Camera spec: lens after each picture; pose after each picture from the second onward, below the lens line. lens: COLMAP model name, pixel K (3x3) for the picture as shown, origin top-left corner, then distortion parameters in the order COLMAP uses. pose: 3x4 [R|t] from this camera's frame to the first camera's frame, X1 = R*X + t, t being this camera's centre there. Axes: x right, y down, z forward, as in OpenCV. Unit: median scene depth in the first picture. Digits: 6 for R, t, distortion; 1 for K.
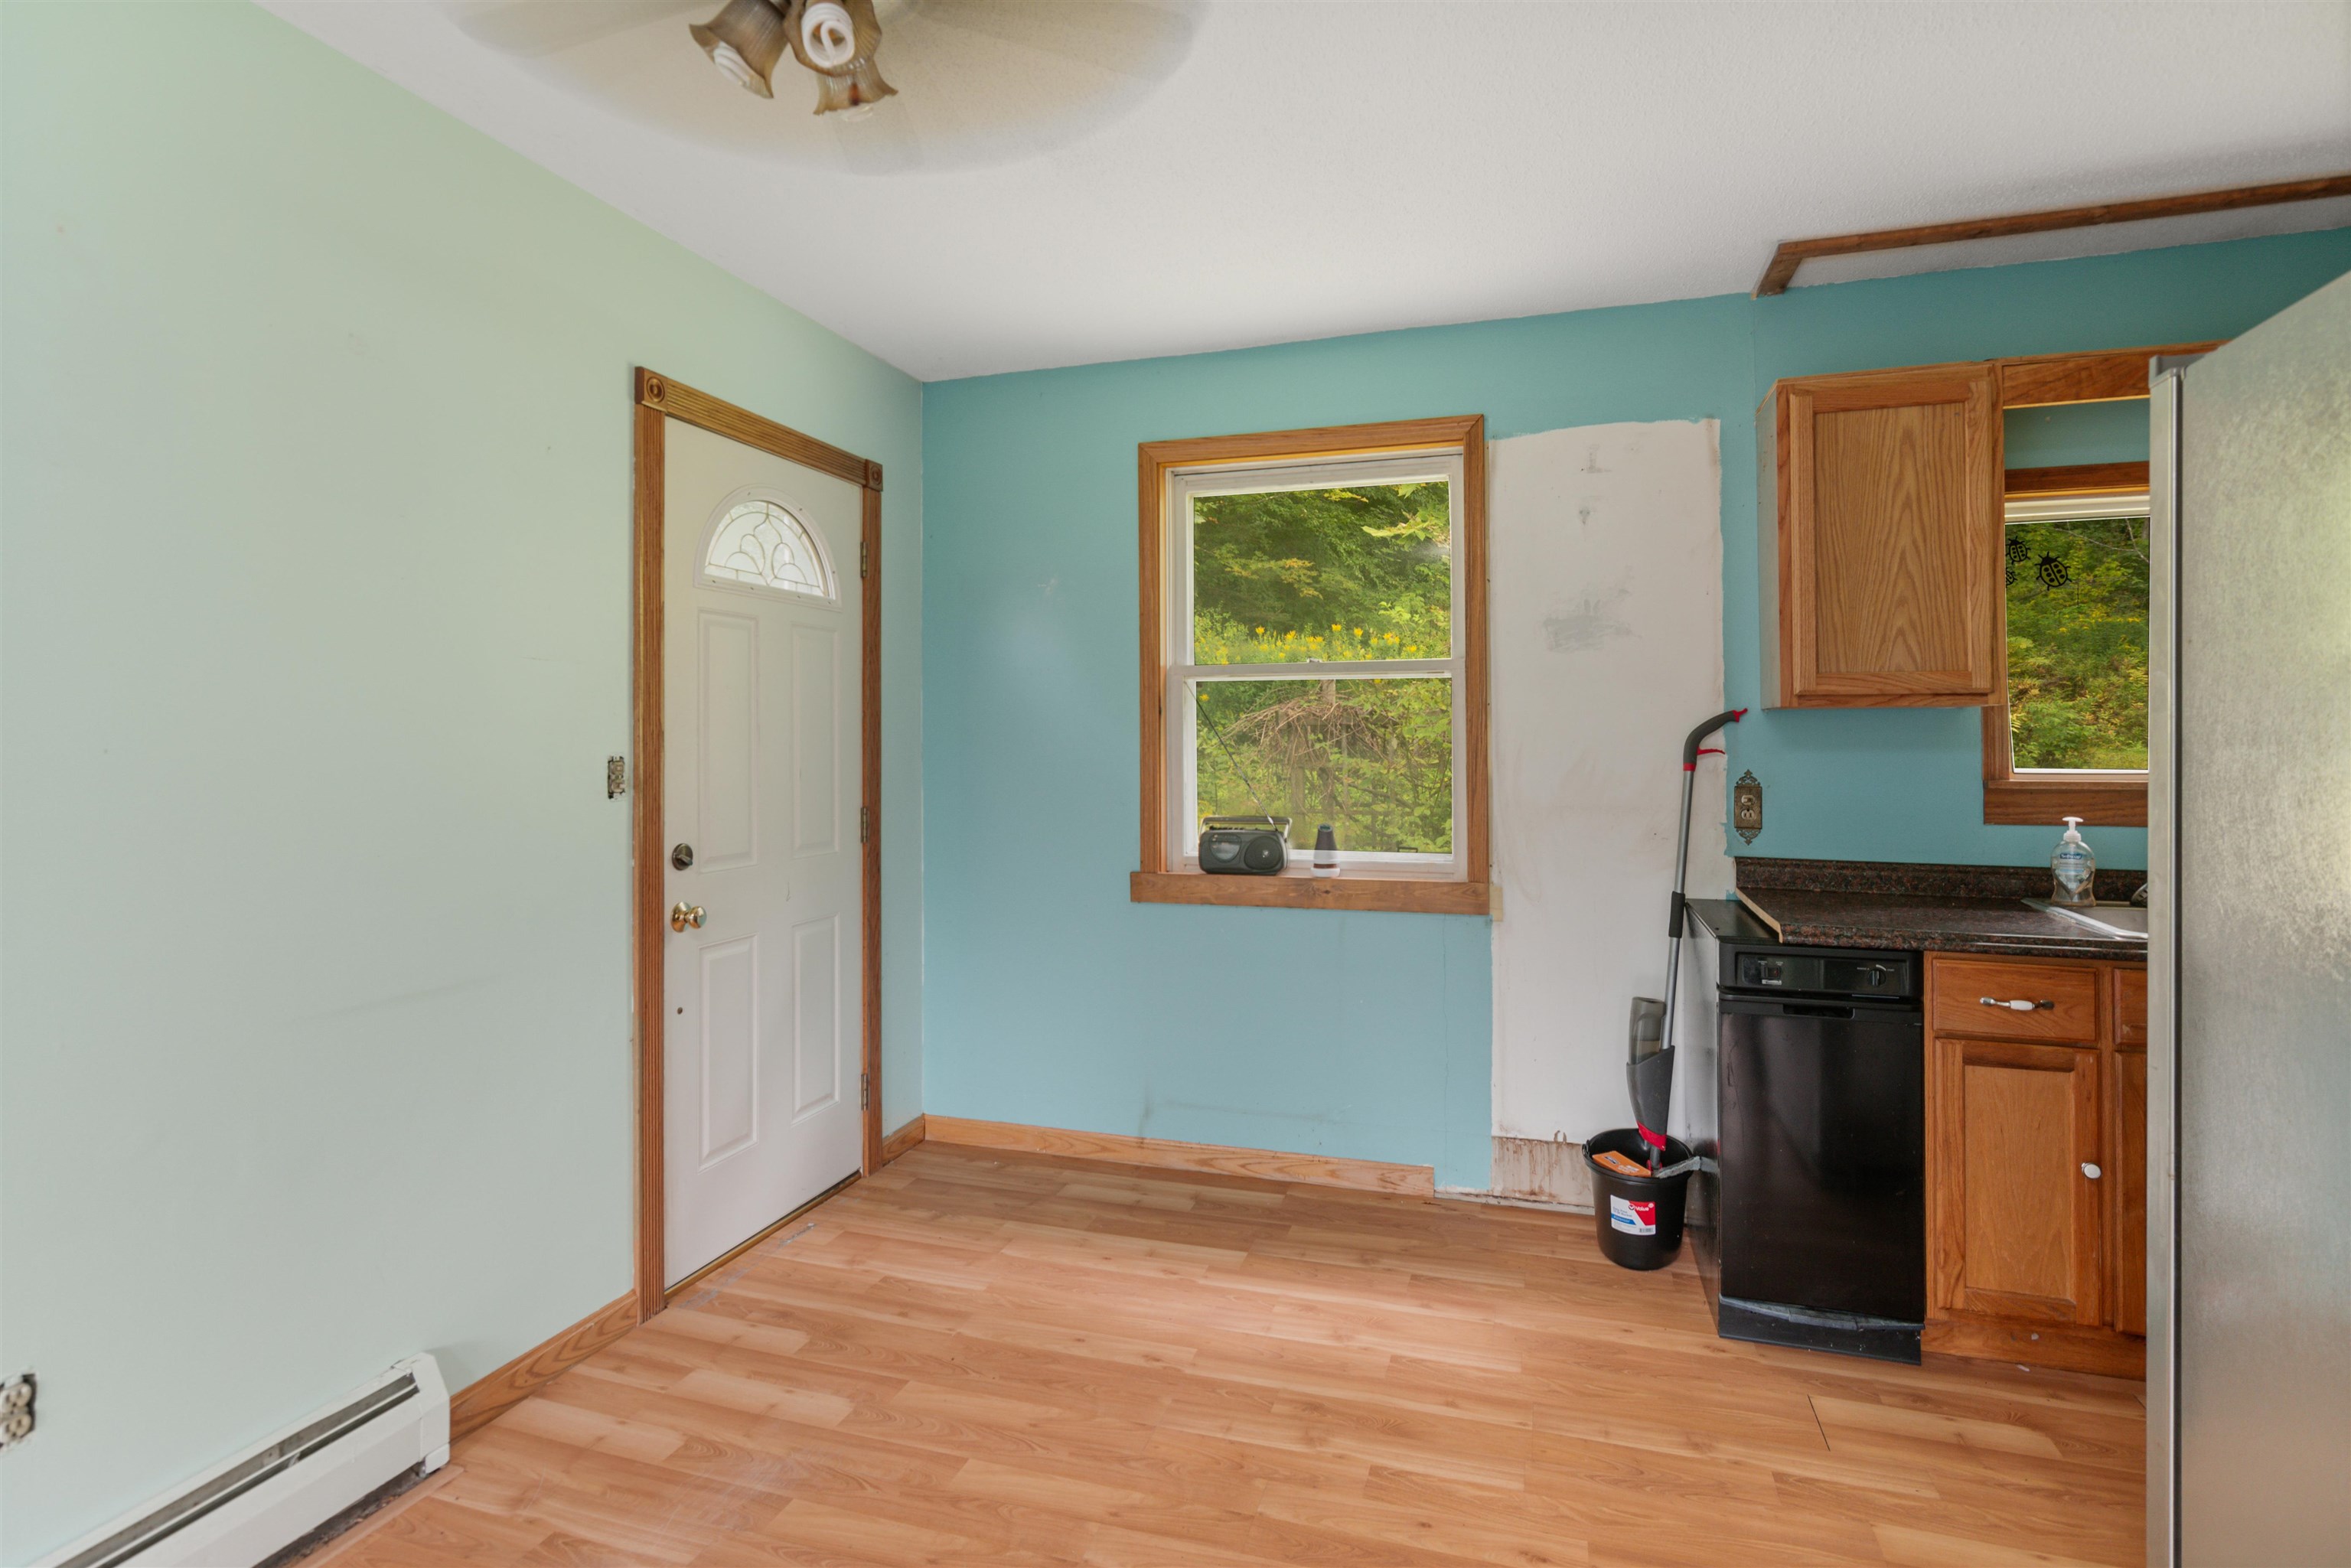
lens RADIAL K [[1134.7, 0, 1191.7], [0, 1134.7, 717.3], [0, 0, 1]] dist [0.004259, 0.000376]
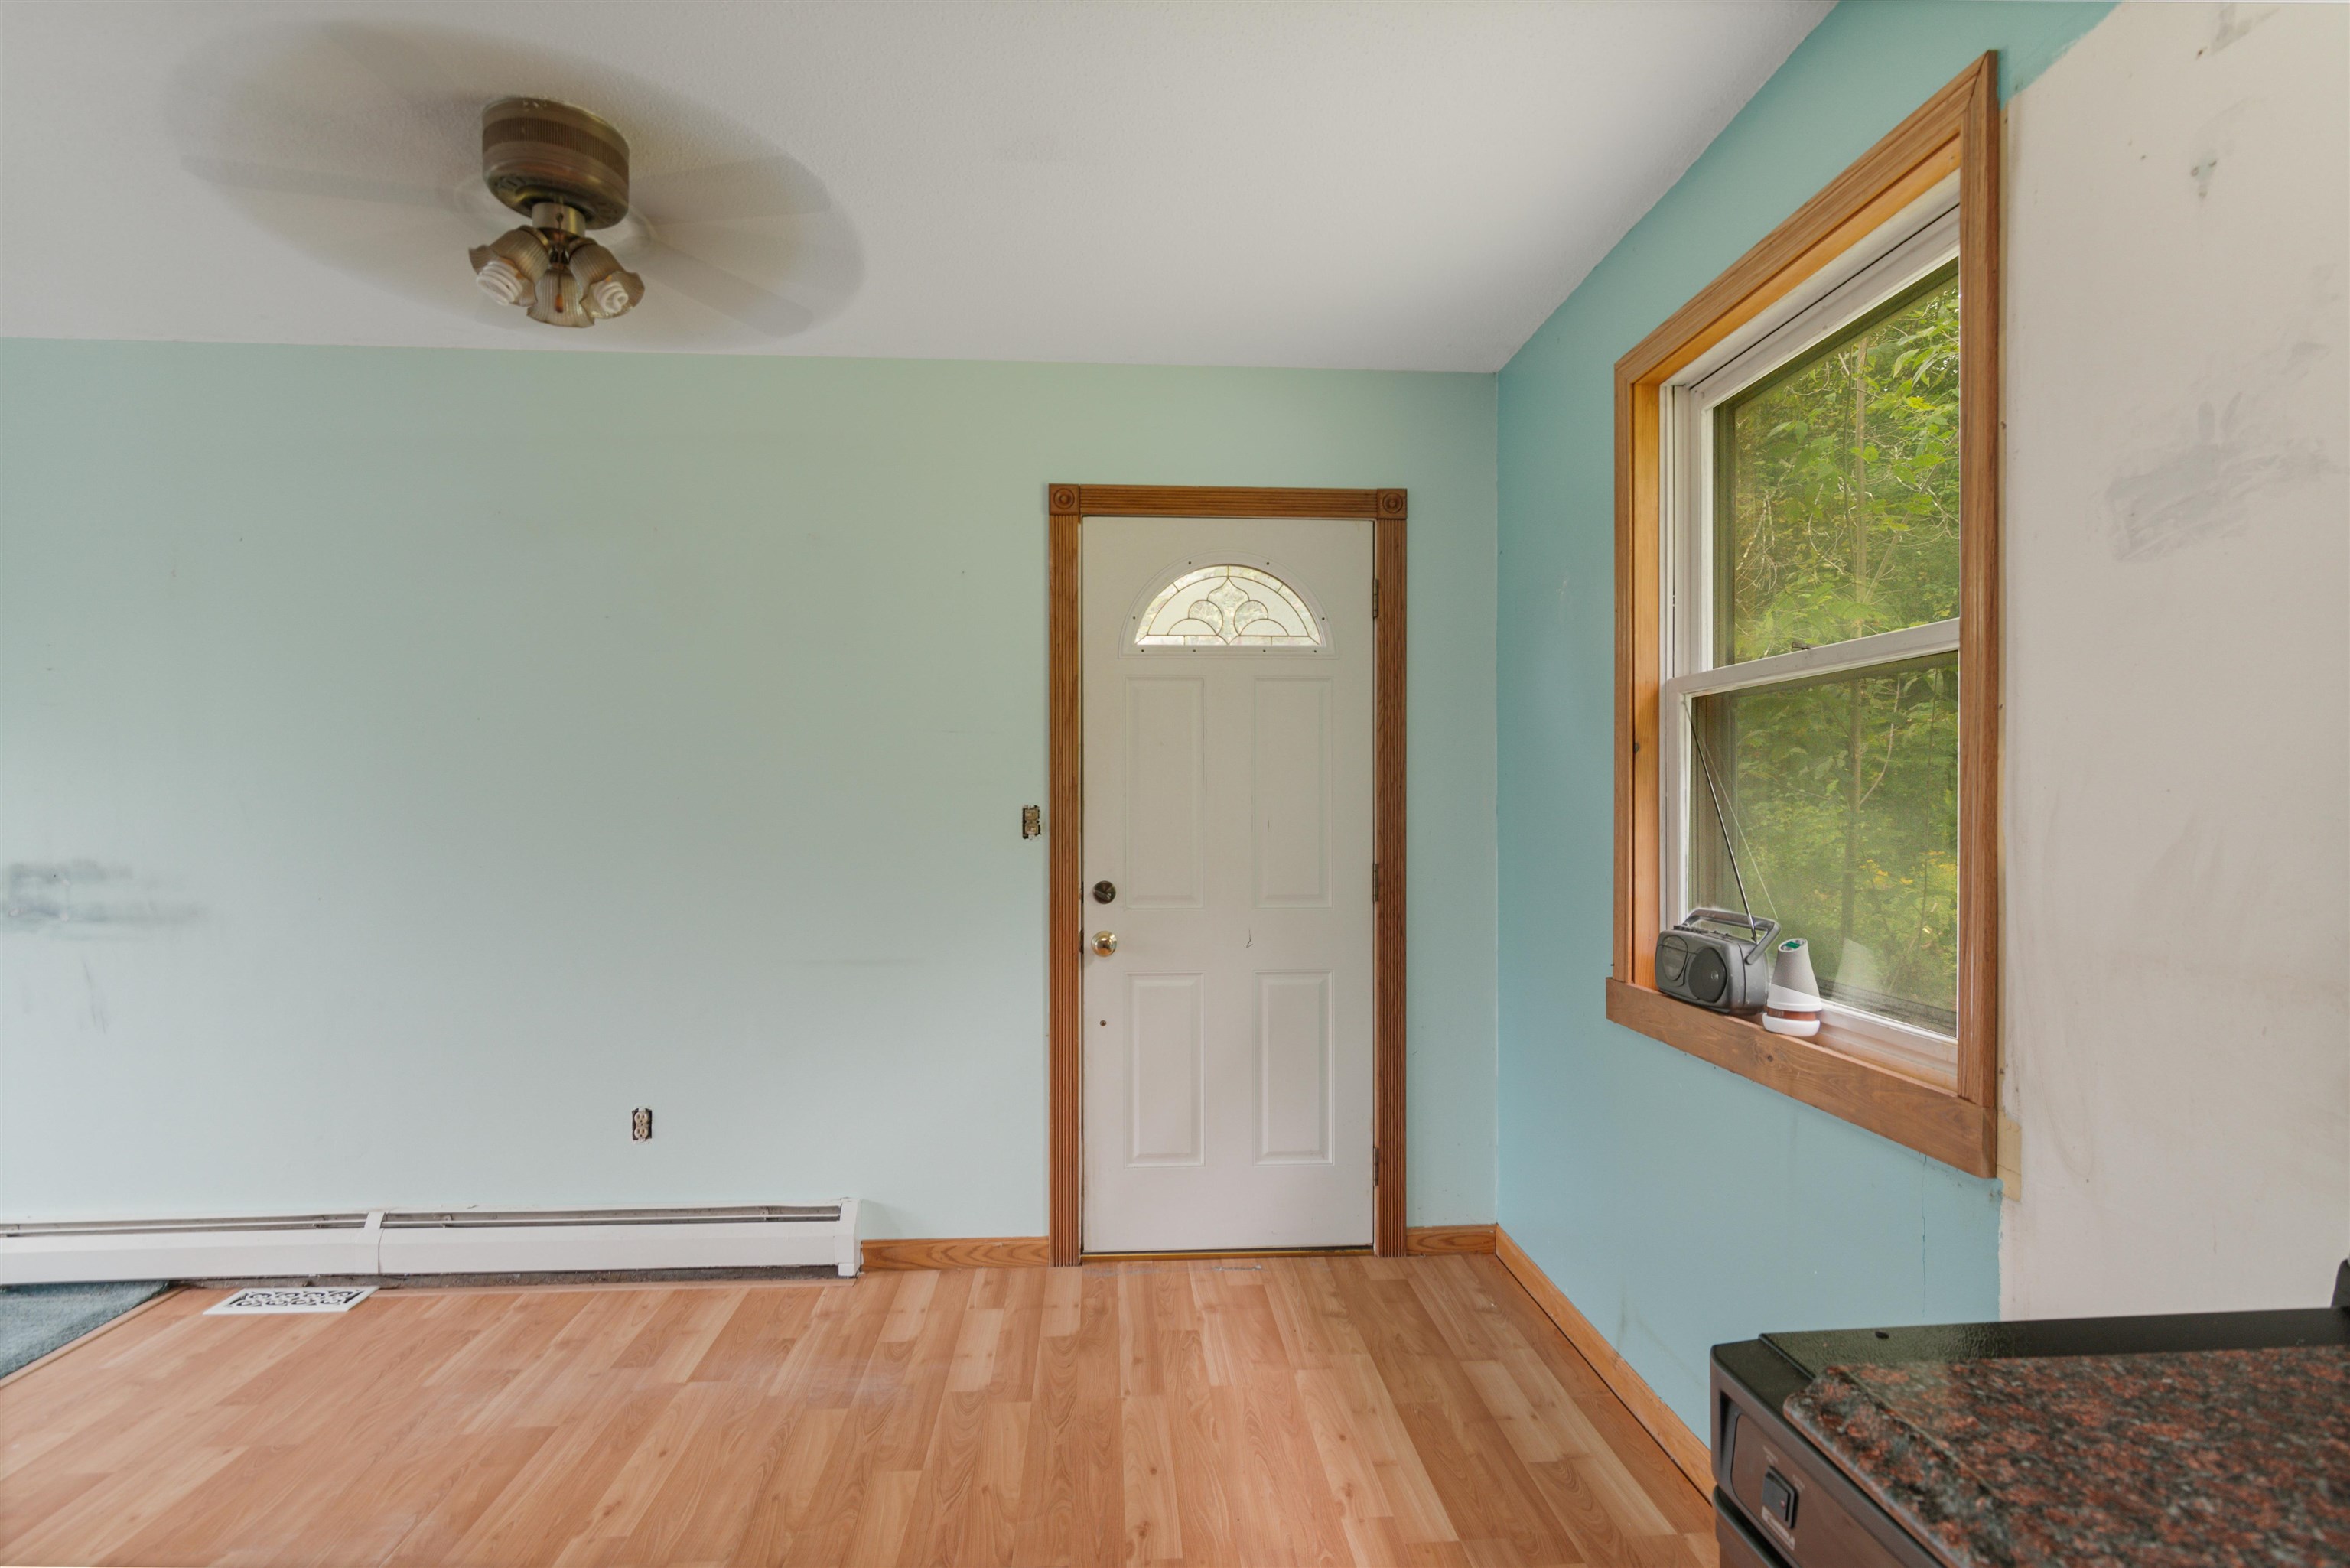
lens RADIAL K [[1134.1, 0, 1177.6], [0, 1134.1, 801.9], [0, 0, 1]] dist [0.004259, 0.000376]
pose [[0.370806, 0.004758, -0.928698, 0.610737], [0.020112, 0.999711, 0.013153, 0.014981], [0.928492, -0.023555, 0.370603, 0.592479]]
